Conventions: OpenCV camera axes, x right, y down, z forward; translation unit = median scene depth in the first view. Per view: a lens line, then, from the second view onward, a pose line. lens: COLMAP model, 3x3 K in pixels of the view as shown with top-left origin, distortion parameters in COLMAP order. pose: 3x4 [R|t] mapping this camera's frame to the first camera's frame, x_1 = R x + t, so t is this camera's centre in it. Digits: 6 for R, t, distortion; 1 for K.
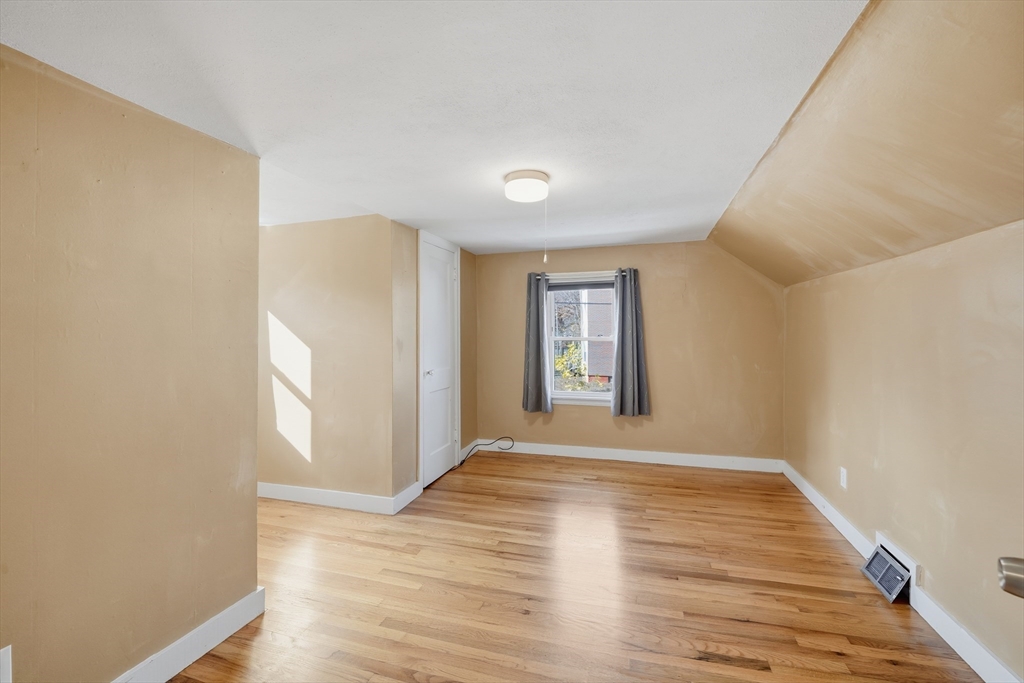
lens RADIAL K [[424.8, 0, 512.7], [0, 424.8, 337.3], [0, 0, 1]] dist [-0.003624, -0.000023]
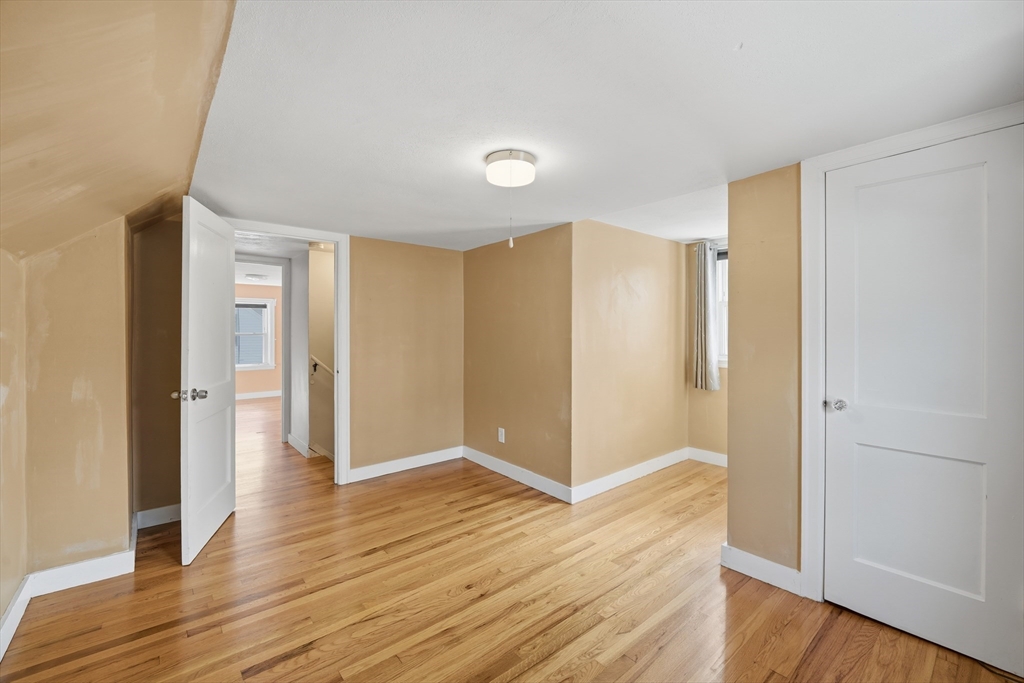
lens RADIAL K [[426.8, 0, 510.3], [0, 426.8, 330.7], [0, 0, 1]] dist [-0.001165, -0.000054]
pose [[-0.548603, 0.005630, -0.836064, 0.760016], [-0.001504, 0.999969, 0.007721, -0.021039], [0.836082, 0.005494, -0.548577, 1.437905]]
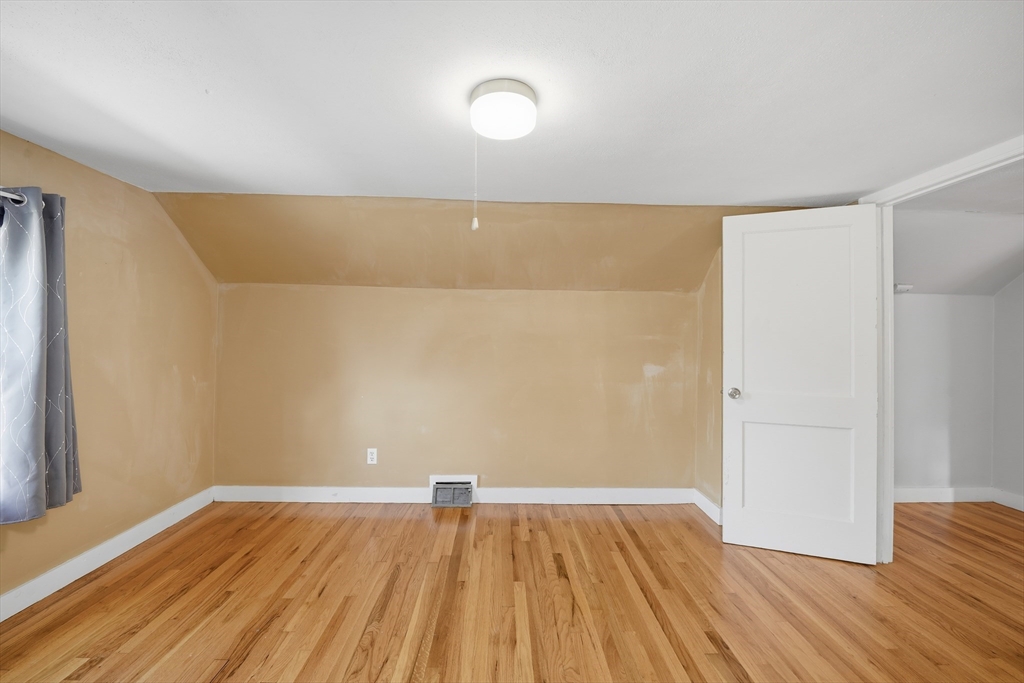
lens RADIAL K [[424.8, 0, 512.7], [0, 424.8, 337.3], [0, 0, 1]] dist [-0.003624, -0.000023]
pose [[-0.310342, 0.009836, 0.950574, -0.577769], [0.000619, 0.999948, -0.010145, 0.002950], [-0.950625, -0.002560, -0.310332, 1.144289]]
